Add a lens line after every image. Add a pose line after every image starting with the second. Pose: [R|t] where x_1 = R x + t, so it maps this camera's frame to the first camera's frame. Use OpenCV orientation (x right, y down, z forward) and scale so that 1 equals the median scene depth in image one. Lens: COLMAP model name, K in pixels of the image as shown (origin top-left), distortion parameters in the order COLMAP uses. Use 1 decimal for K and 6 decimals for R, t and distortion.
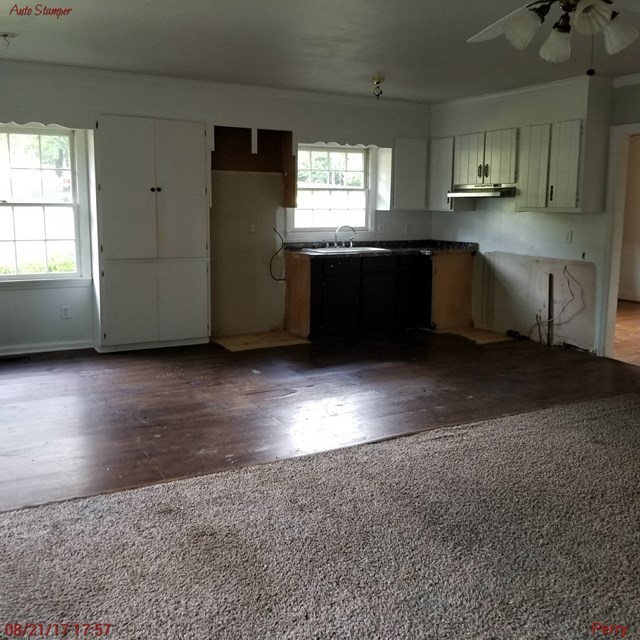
lens RADIAL K [[674.9, 0, 311.4], [0, 674.9, 313.4], [0, 0, 1]] dist [0.107267, -0.200358]
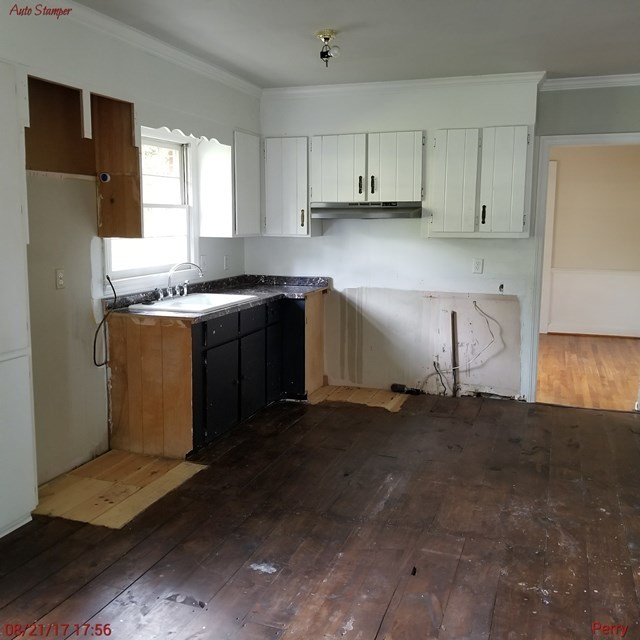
lens RADIAL K [[674.9, 0, 311.4], [0, 674.9, 313.4], [0, 0, 1]] dist [0.107267, -0.200358]
pose [[0.734932, -0.101093, 0.670564, -0.318654], [0.111767, 0.993360, 0.027262, -0.095032], [-0.668867, 0.054912, 0.741351, 0.495139]]
